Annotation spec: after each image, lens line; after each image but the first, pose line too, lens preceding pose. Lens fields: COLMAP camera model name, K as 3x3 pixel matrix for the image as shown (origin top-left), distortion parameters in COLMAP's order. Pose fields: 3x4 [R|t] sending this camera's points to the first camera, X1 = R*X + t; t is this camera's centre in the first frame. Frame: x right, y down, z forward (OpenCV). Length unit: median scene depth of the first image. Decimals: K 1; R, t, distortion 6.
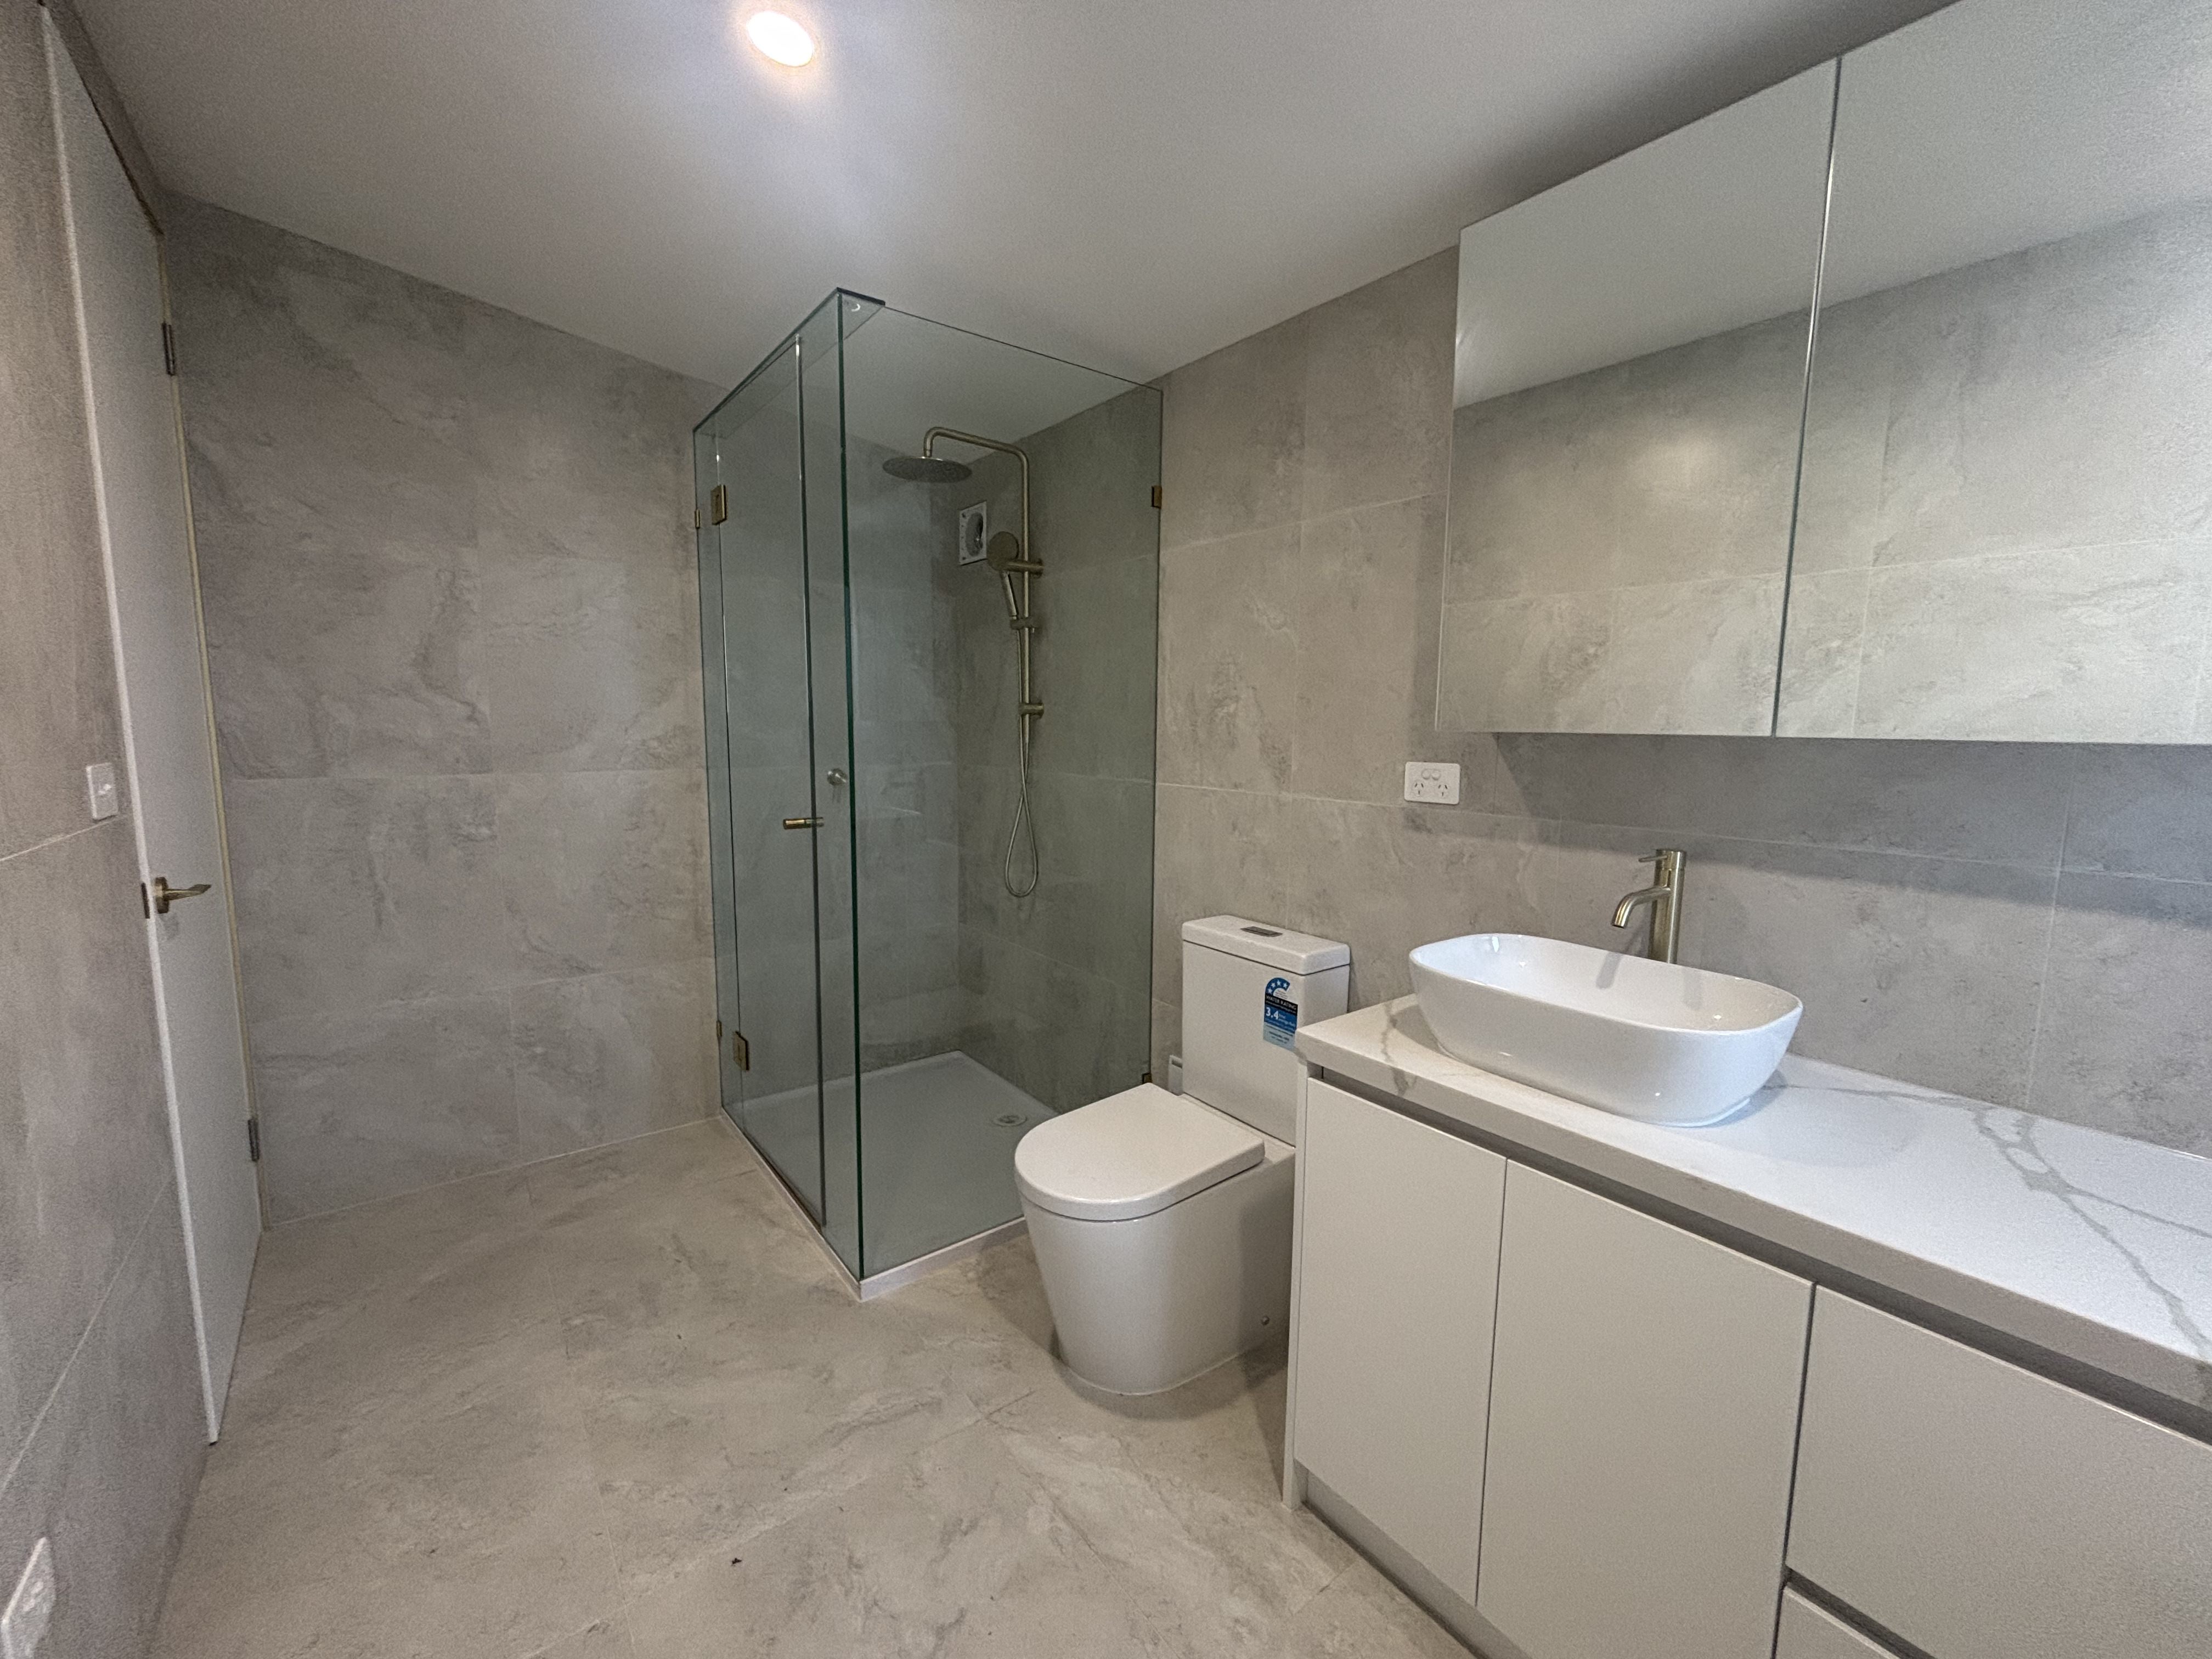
lens RADIAL K [[890.9, 0, 1105.5], [0, 890.9, 834.1], [0, 0, 1]] dist [0.003665, -0.001945]
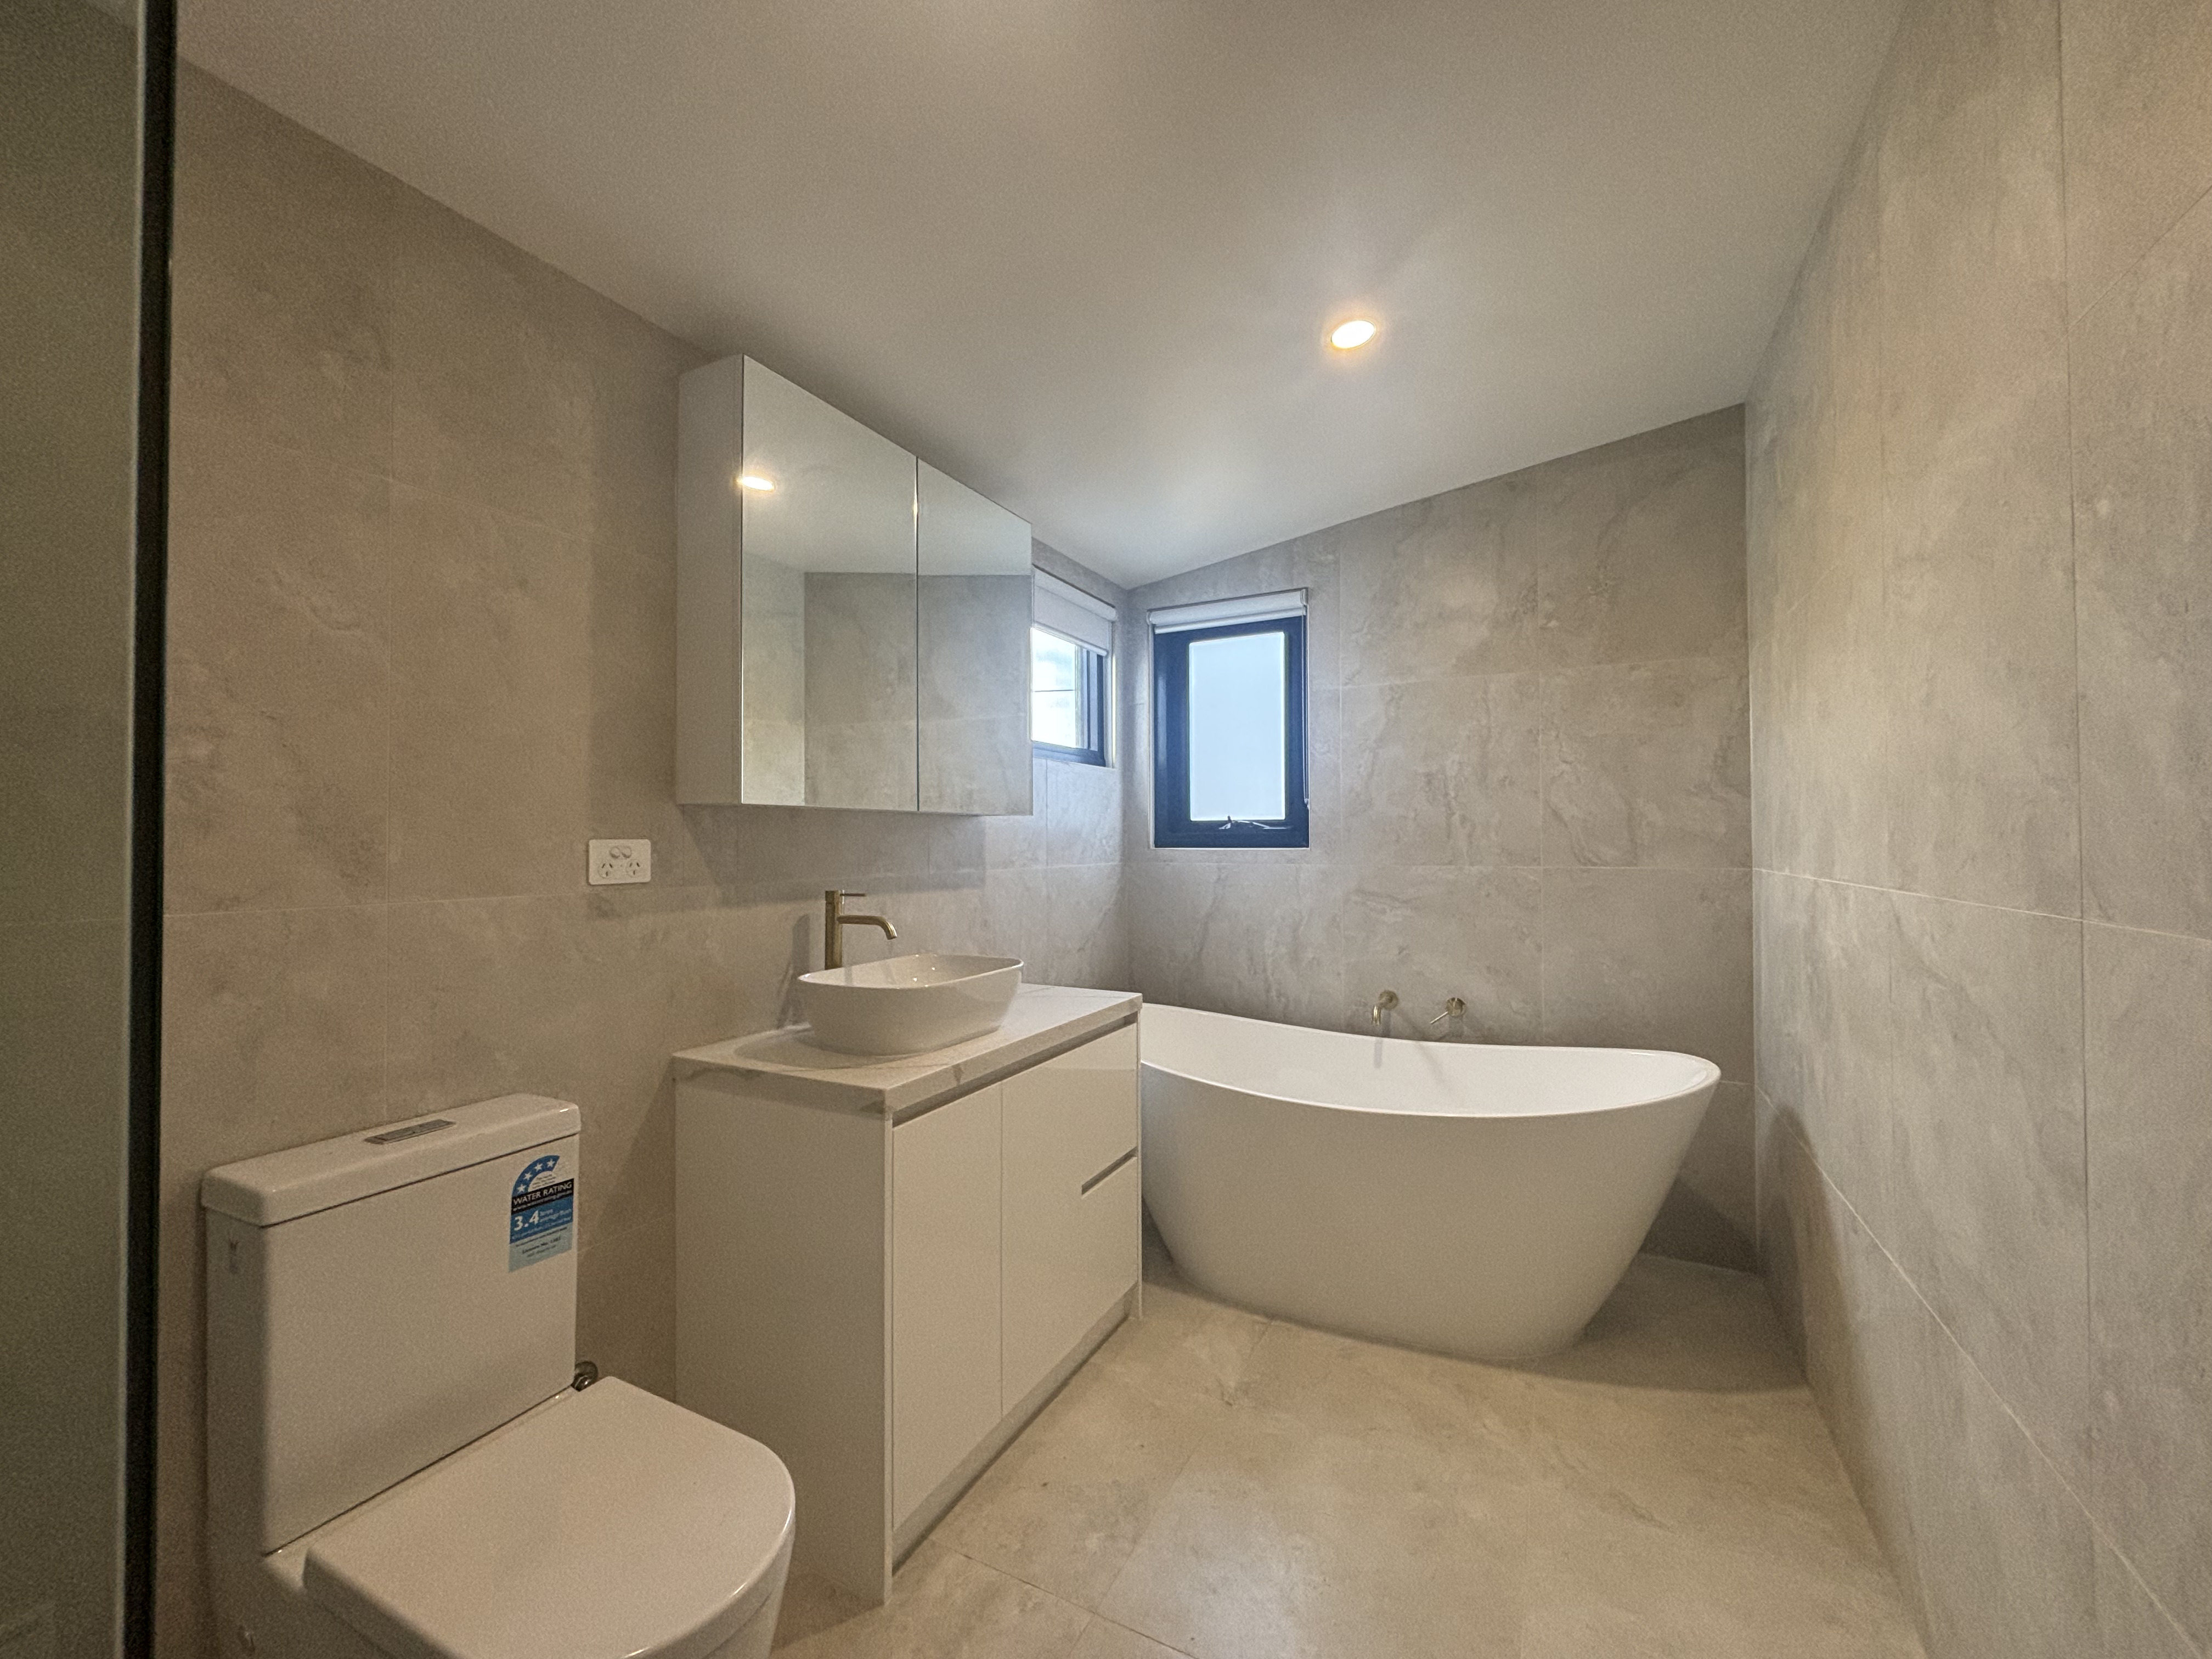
lens RADIAL K [[890.9, 0, 1107.3], [0, 890.9, 824.9], [0, 0, 1]] dist [0.003665, -0.001945]
pose [[-0.435870, 0.005011, 0.899996, -0.659453], [0.110580, 0.992706, 0.048027, -0.083347], [-0.893191, 0.120455, -0.433245, 0.945071]]
